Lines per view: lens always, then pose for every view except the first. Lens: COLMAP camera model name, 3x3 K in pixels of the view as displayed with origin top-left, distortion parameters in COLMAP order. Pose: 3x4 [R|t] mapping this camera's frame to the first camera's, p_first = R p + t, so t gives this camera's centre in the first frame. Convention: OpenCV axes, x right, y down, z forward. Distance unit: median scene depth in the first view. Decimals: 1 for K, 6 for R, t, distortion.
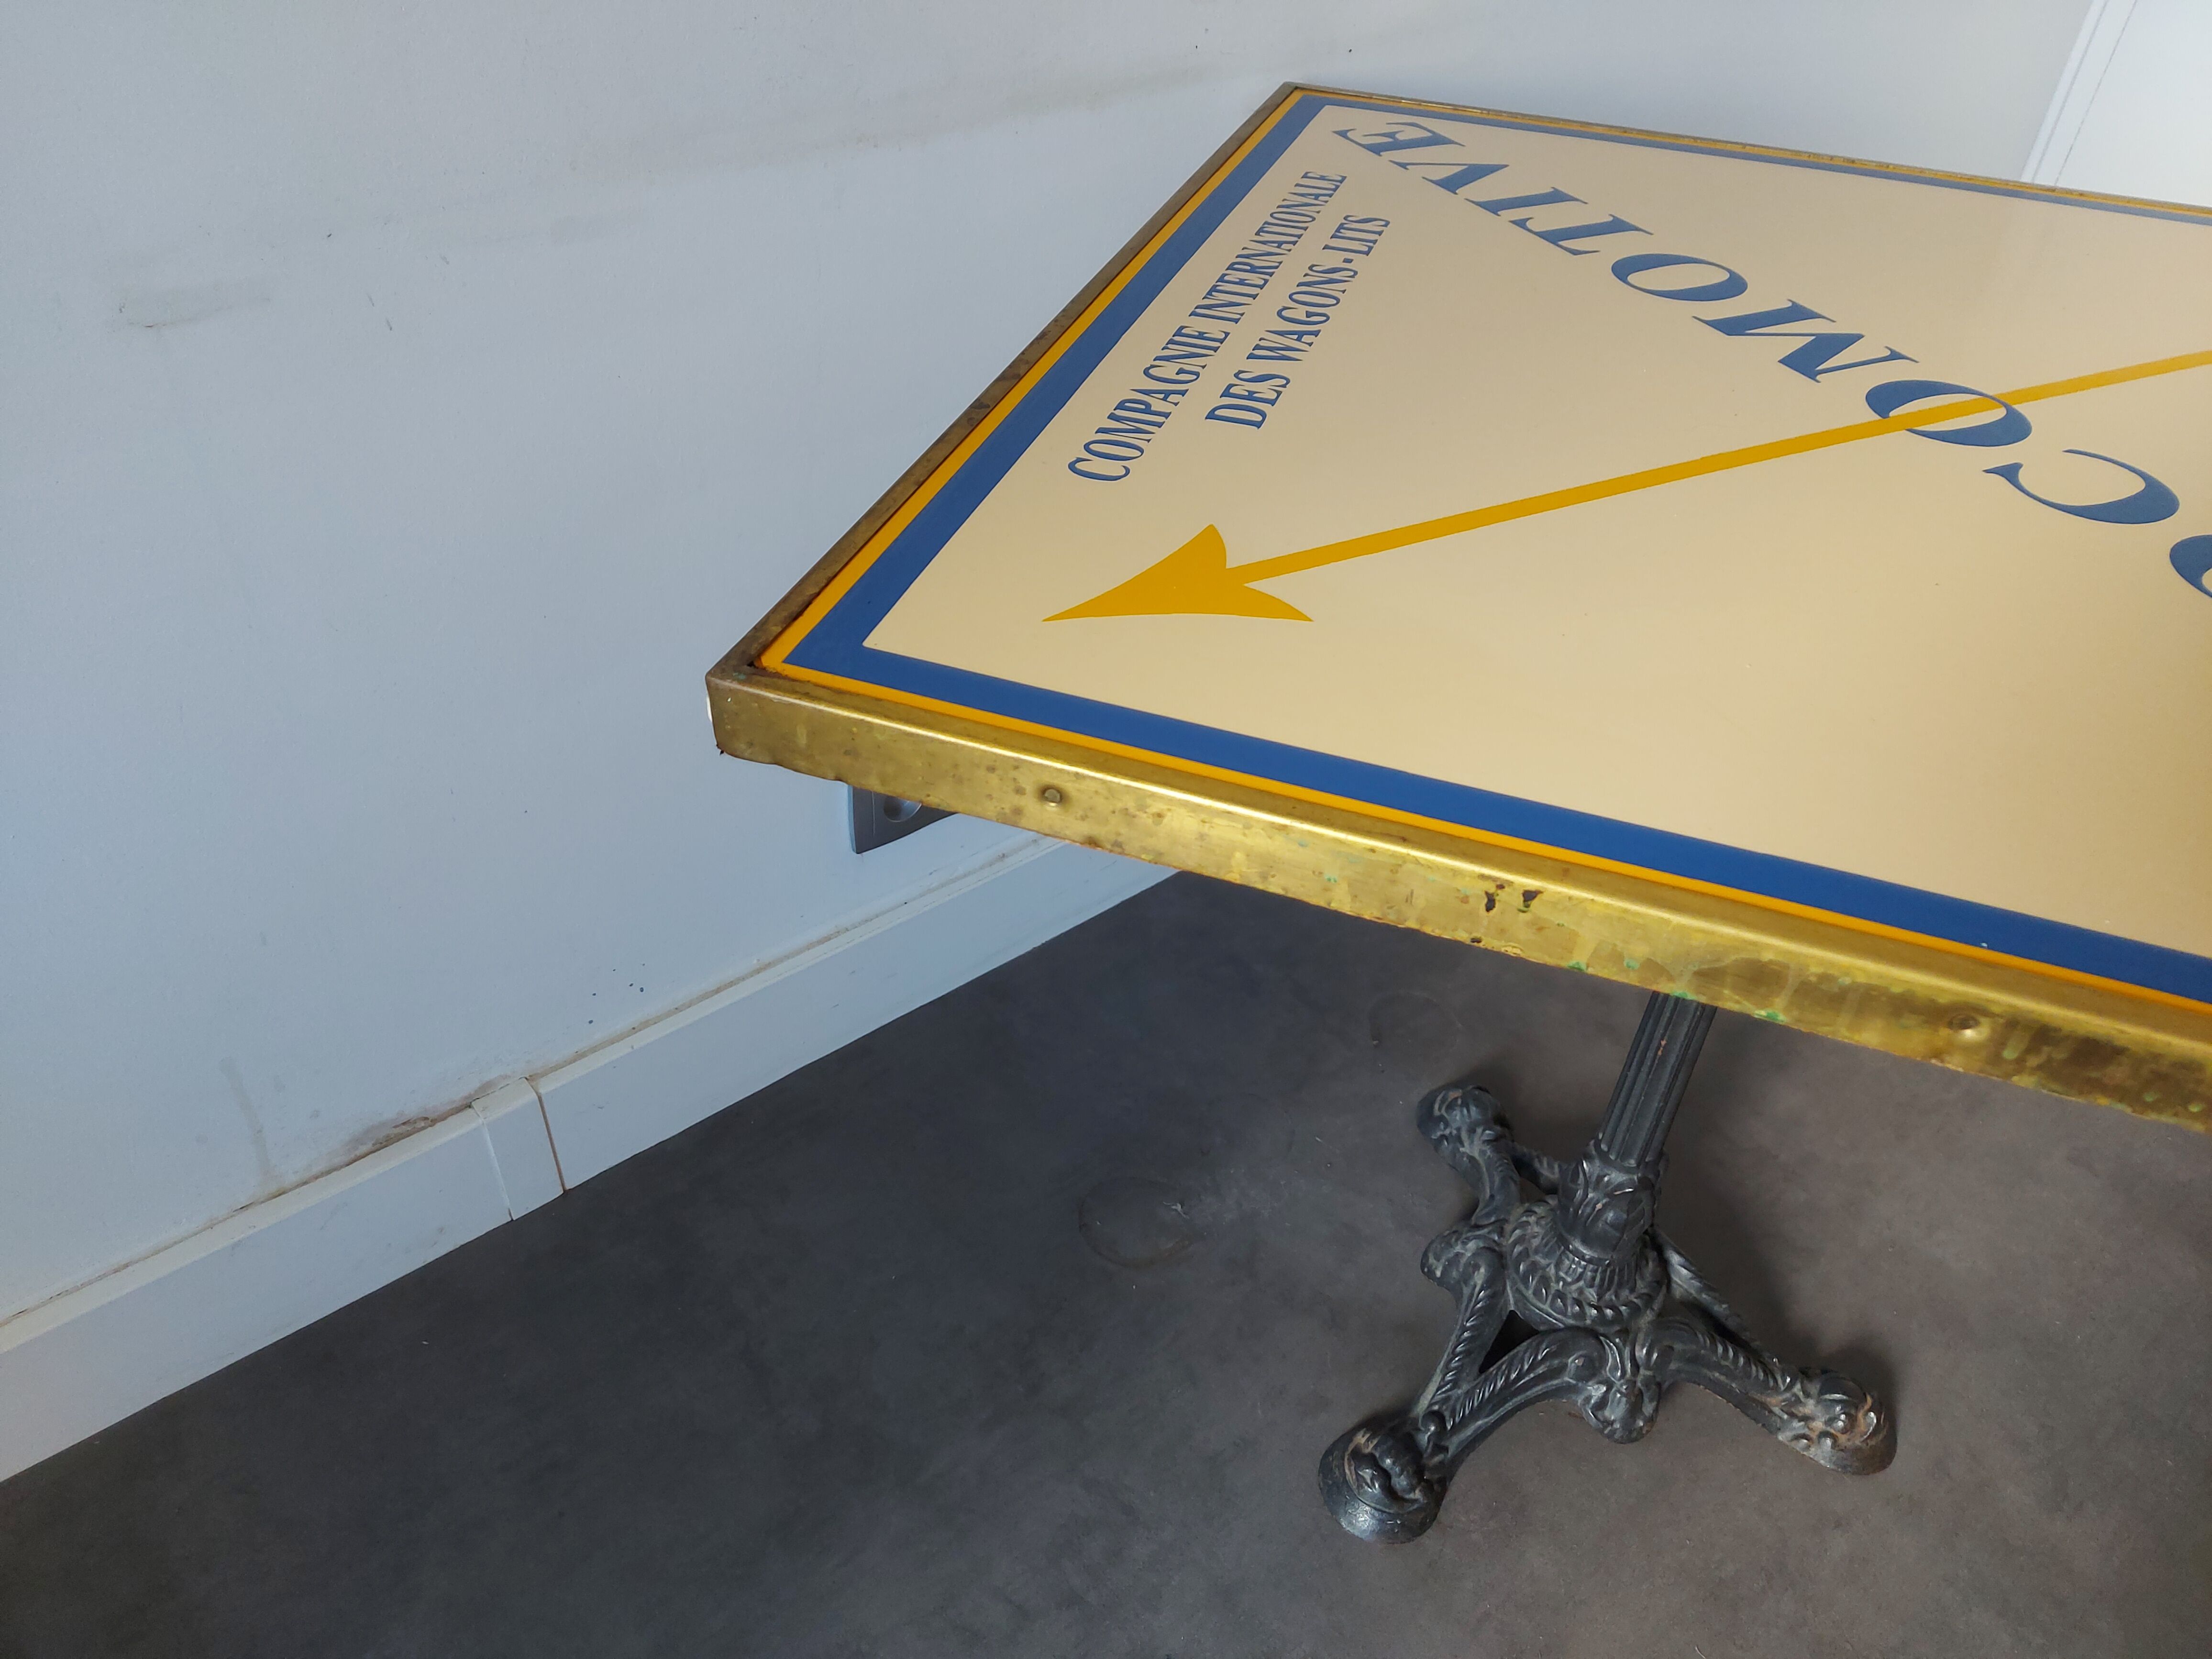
lens RADIAL K [[1583.5, 0, 1106.0], [0, 1583.5, 829.5], [0, 0, 1]] dist [0.095979, -0.076986]
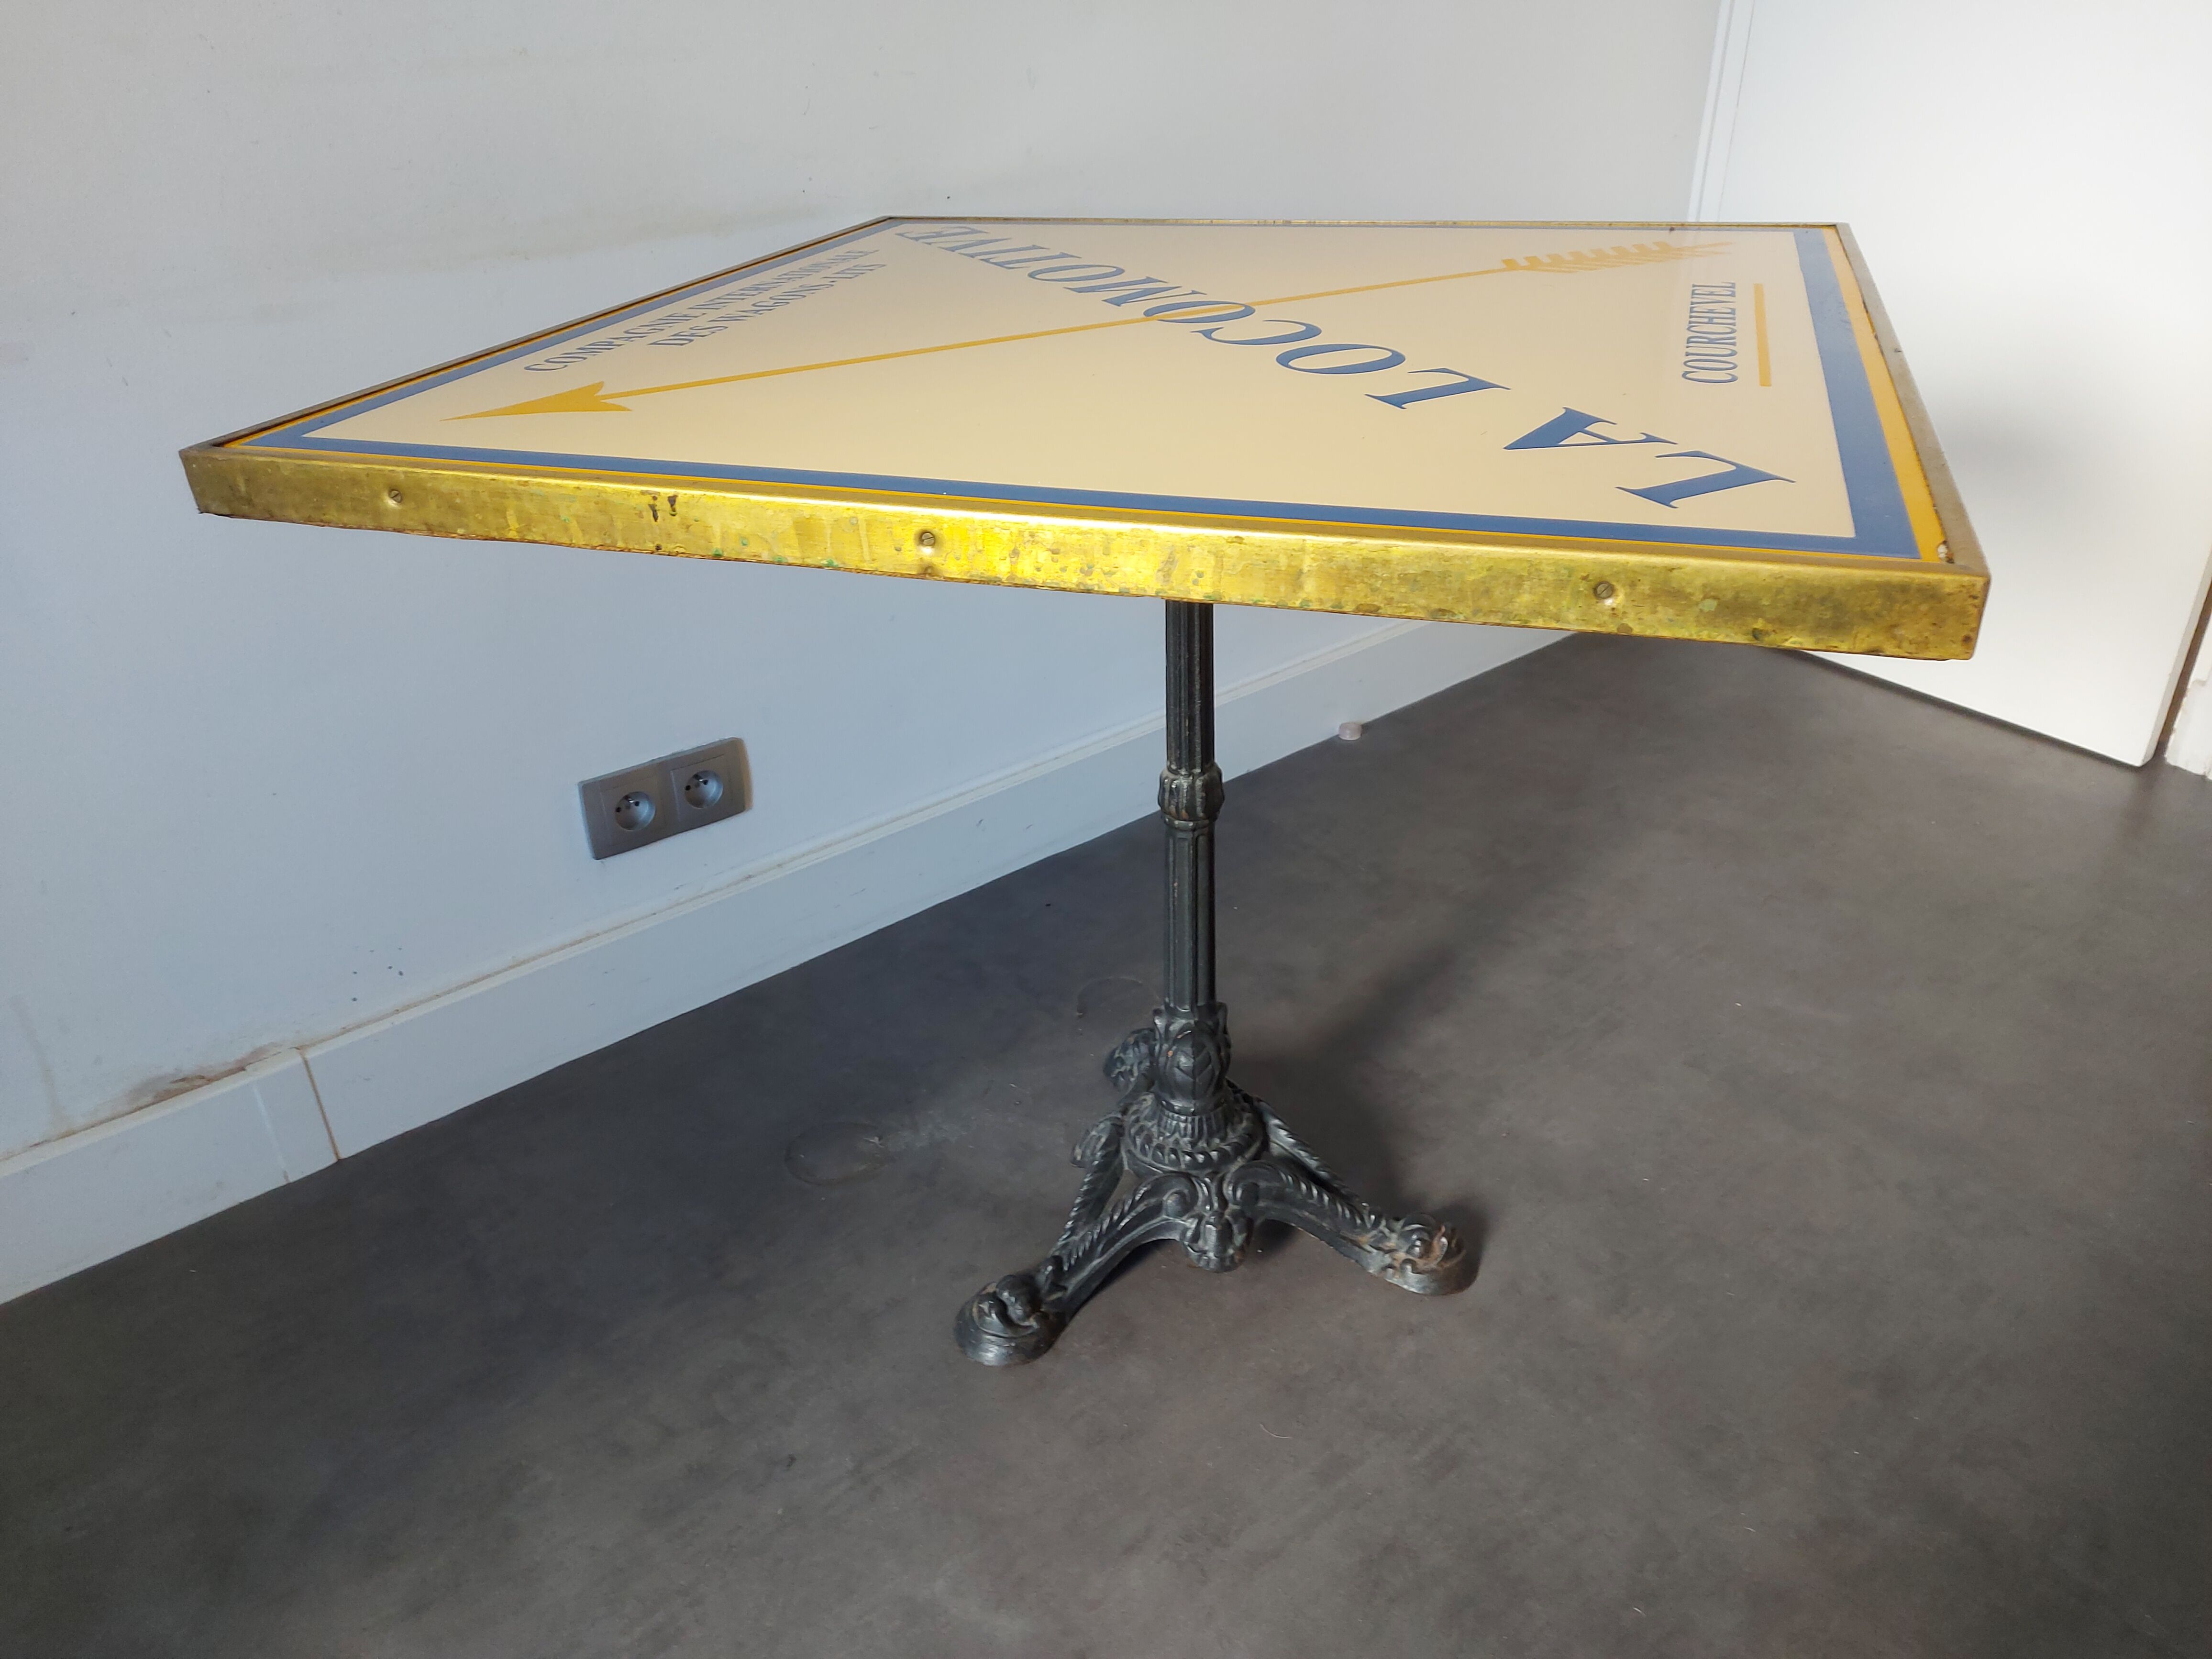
lens RADIAL K [[1583.5, 0, 1106.0], [0, 1583.5, 829.5], [0, 0, 1]] dist [0.095979, -0.076986]
pose [[0.996392, -0.075160, -0.039427, 0.308783], [0.066078, 0.978495, -0.195399, 0.289157], [0.053265, 0.192089, 0.979931, -0.167954]]
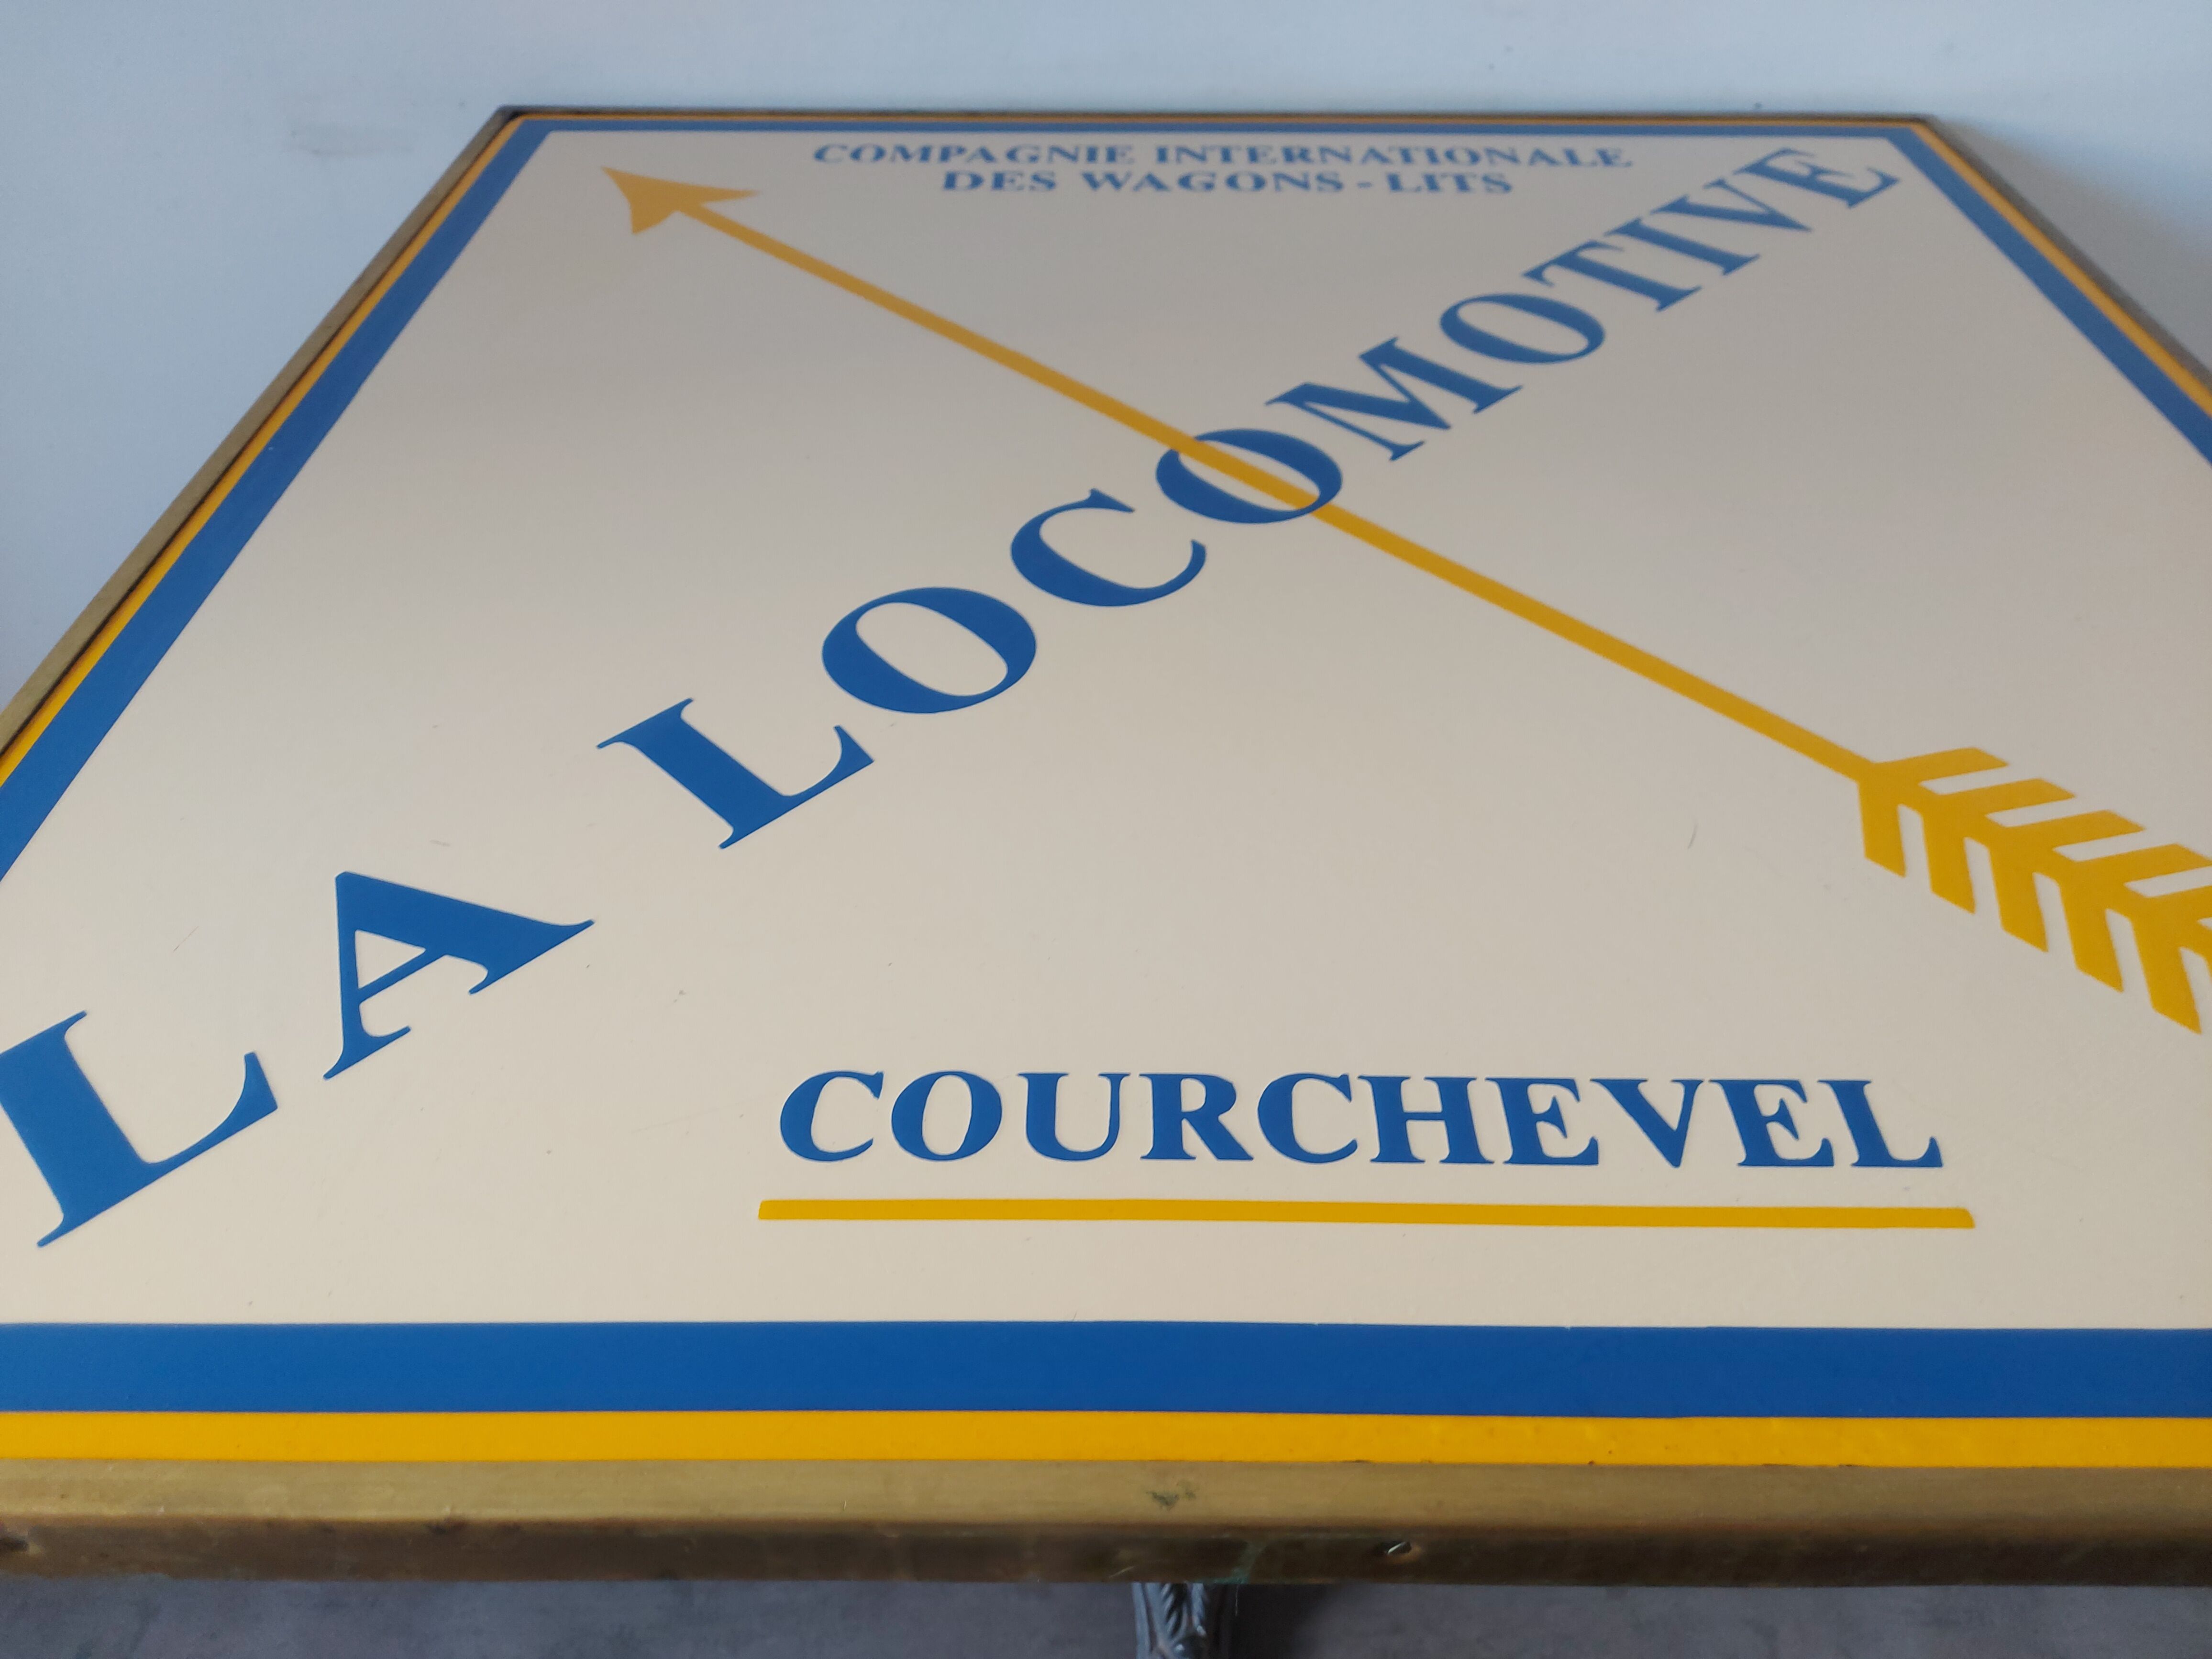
lens RADIAL K [[1608.5, 0, 1106.0], [0, 1608.5, 829.5], [0, 0, 1]] dist [0.055940, -0.055268]
pose [[0.316360, 0.596328, -0.737773, 0.813298], [-0.592813, 0.731436, 0.337006, -0.240814], [0.740600, 0.330747, 0.584908, 0.351268]]
